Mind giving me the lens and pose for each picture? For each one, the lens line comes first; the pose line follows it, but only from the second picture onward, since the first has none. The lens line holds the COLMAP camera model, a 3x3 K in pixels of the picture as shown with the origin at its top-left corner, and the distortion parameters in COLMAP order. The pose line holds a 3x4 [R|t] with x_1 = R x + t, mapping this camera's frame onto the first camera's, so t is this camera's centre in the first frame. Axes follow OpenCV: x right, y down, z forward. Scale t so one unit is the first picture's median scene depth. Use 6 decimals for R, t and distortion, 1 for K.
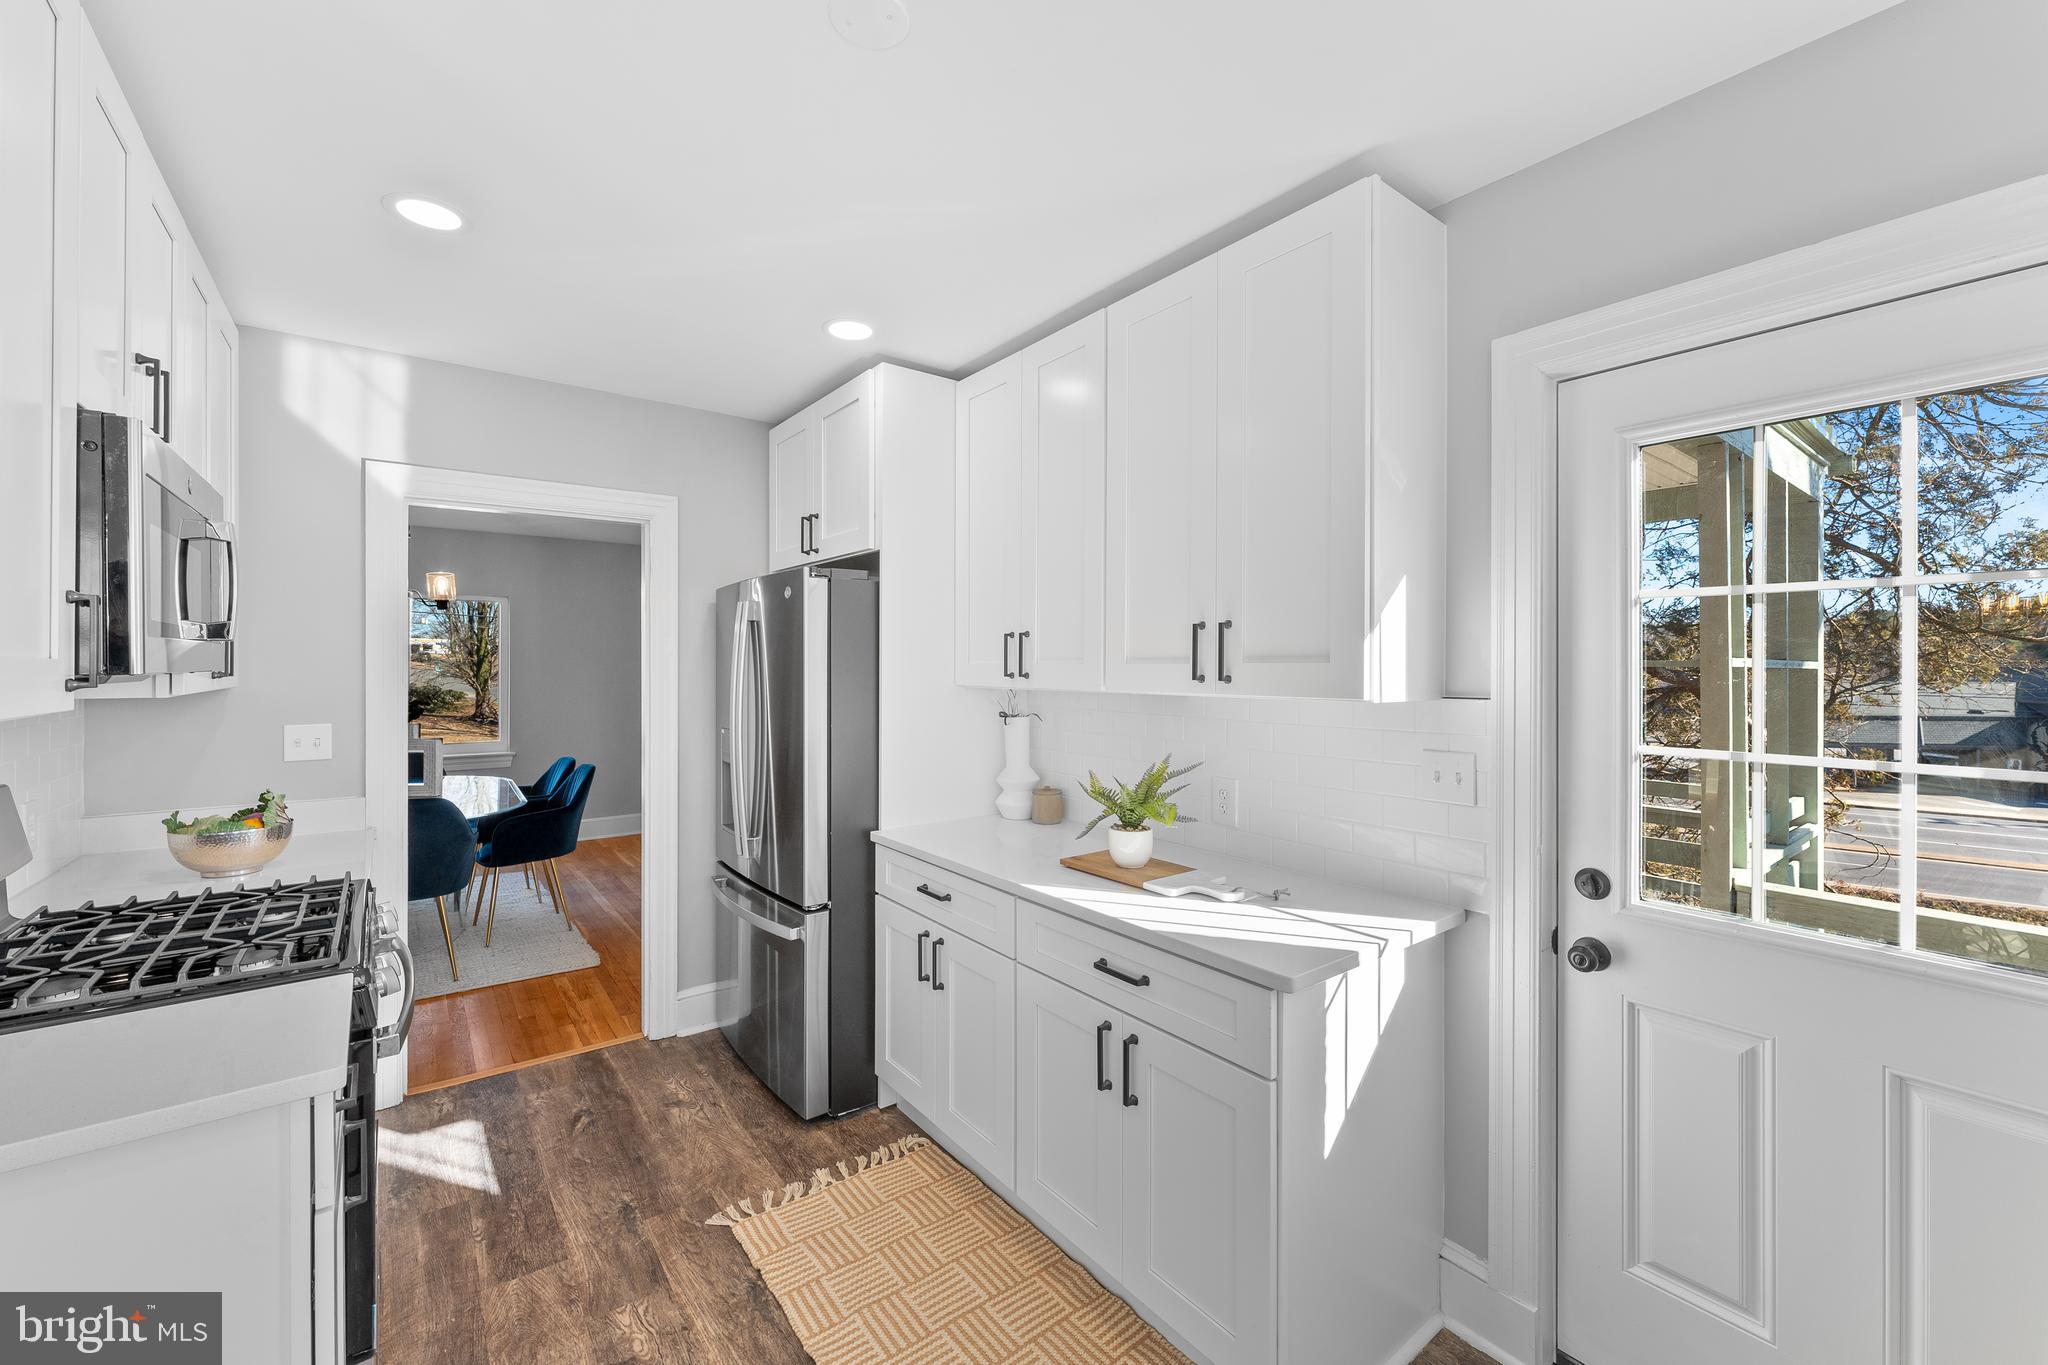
lens RADIAL K [[814.6, 0, 1022.3], [0, 814.6, 668.9], [0, 0, 1]] dist [-0.000346, 0.000077]
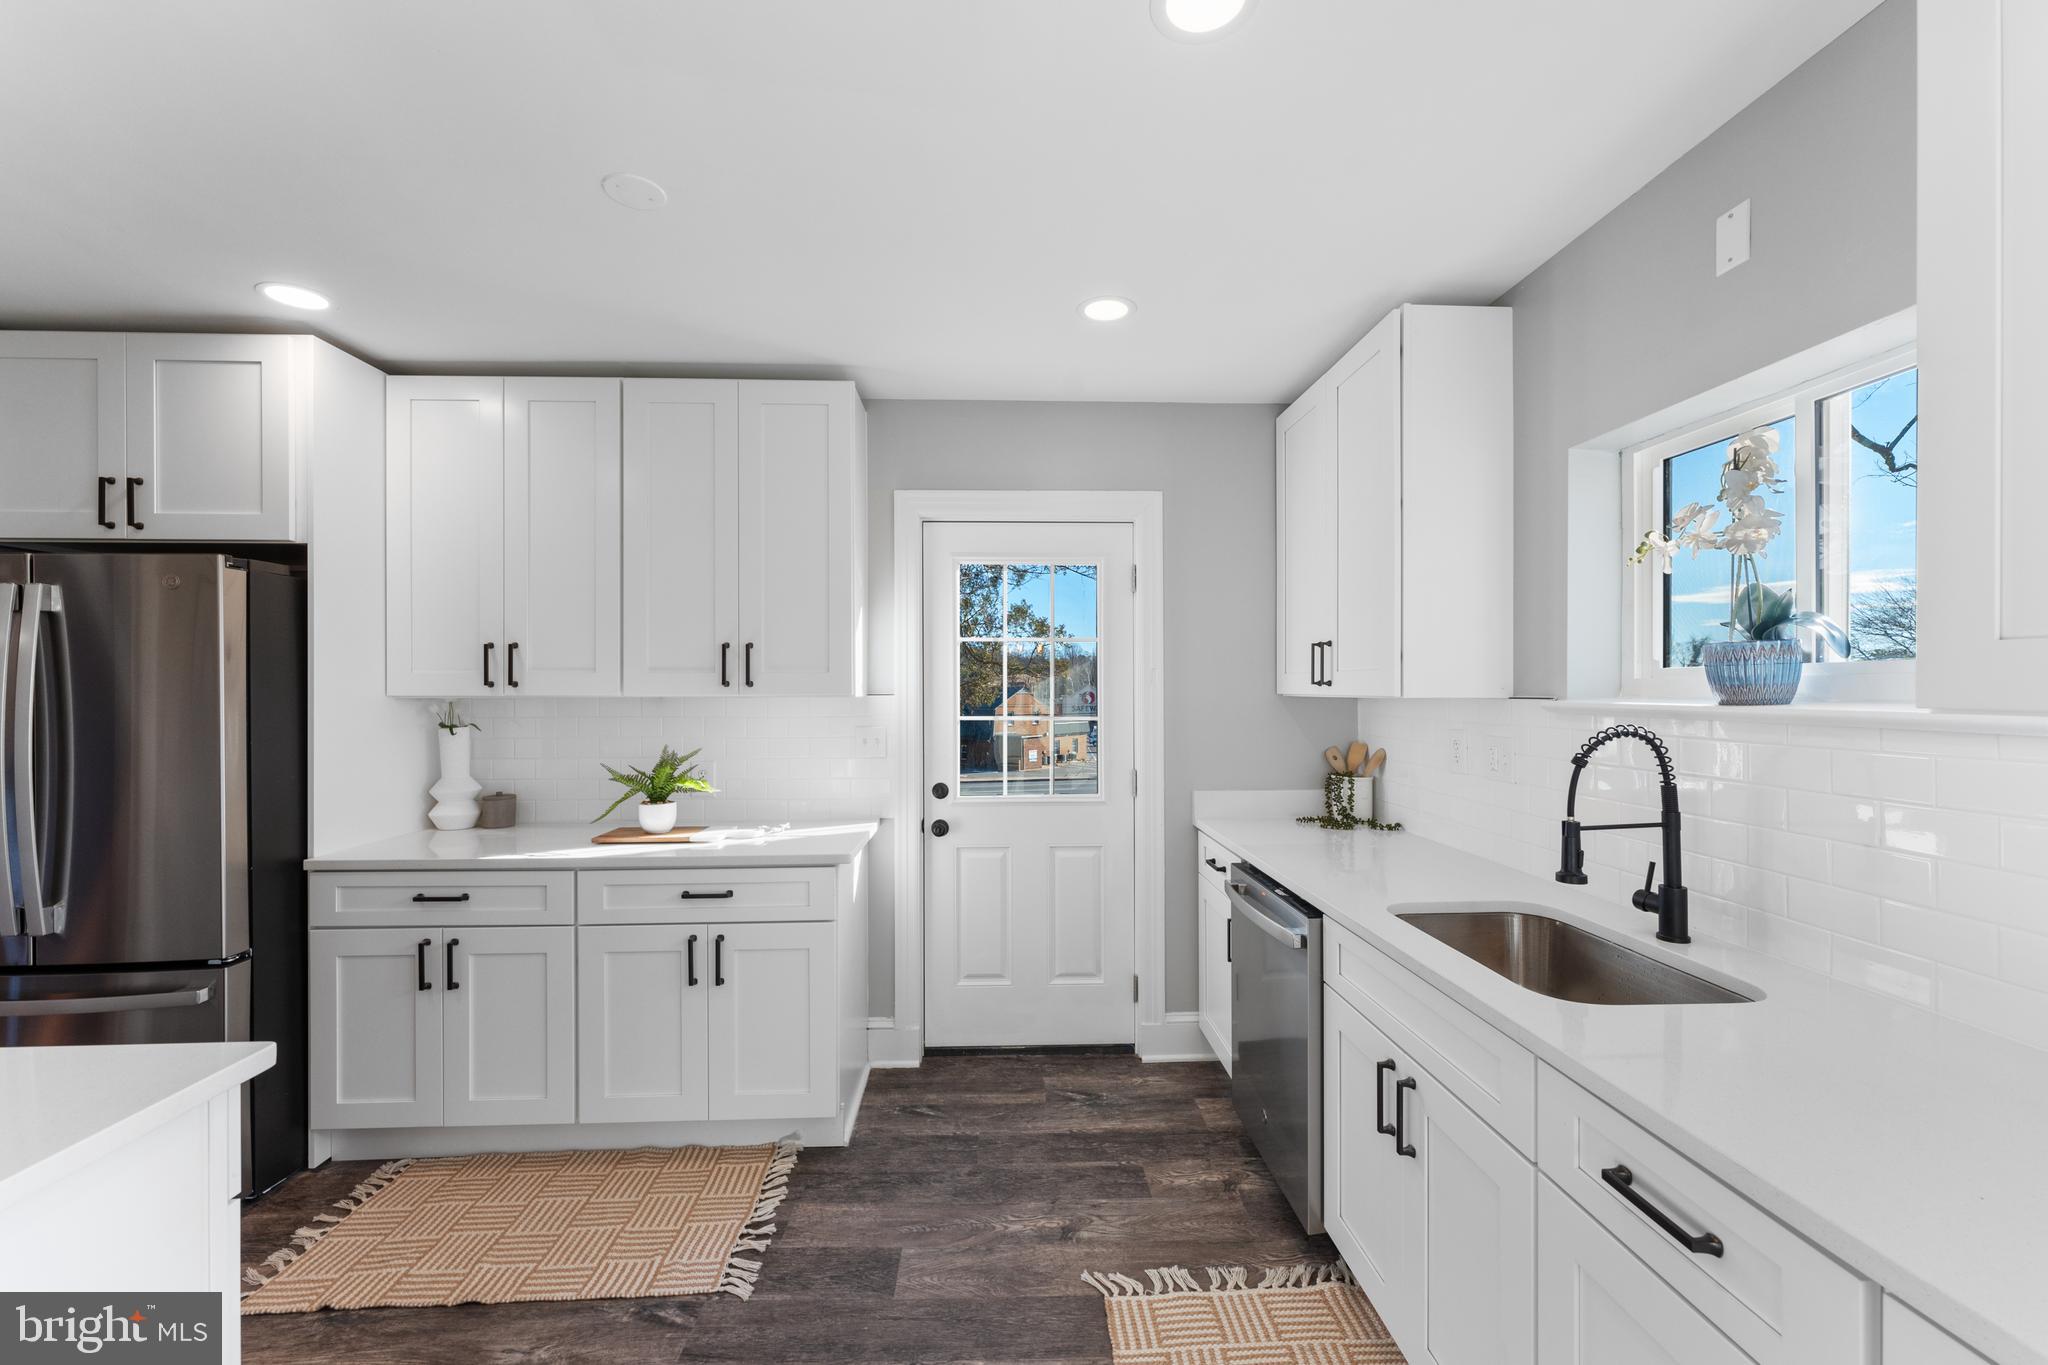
lens RADIAL K [[814.6, 0, 1021.0], [0, 814.6, 692.4], [0, 0, 1]] dist [-0.000346, 0.000077]
pose [[0.575261, -0.005873, 0.817949, -0.519156], [0.005315, 0.999980, 0.003441, 0.020521], [-0.817953, 0.002368, 0.575281, -0.171125]]
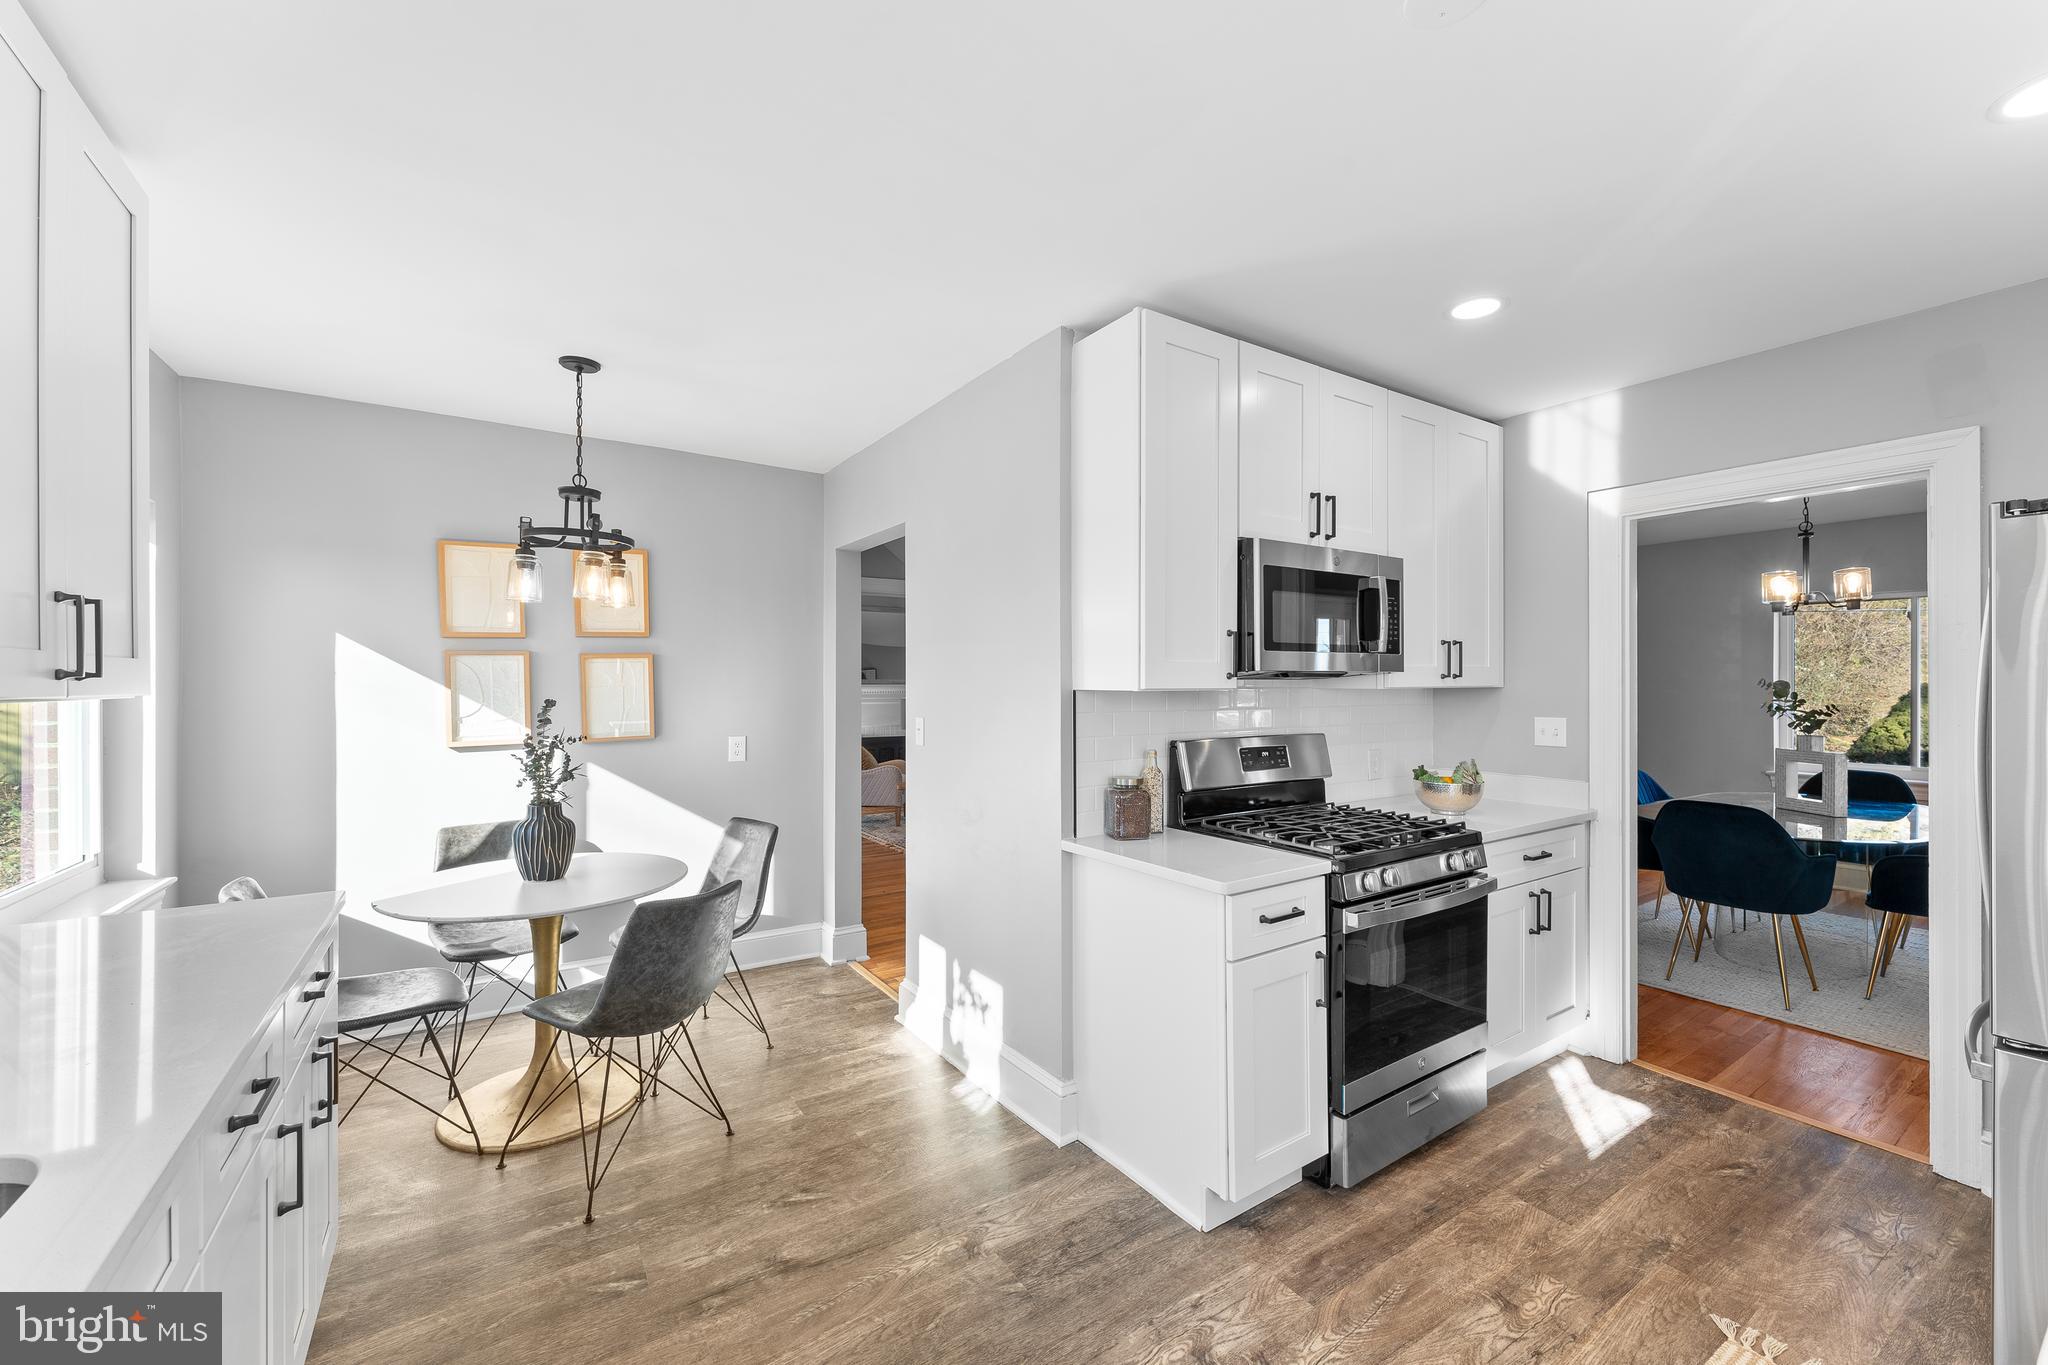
lens RADIAL K [[814.6, 0, 1018.9], [0, 814.6, 684.0], [0, 0, 1]] dist [-0.000346, 0.000077]
pose [[-0.076575, -0.002690, -0.997060, 0.485867], [-0.003072, 0.999992, -0.002462, 0.025621], [0.997059, 0.002875, -0.076583, 0.325066]]
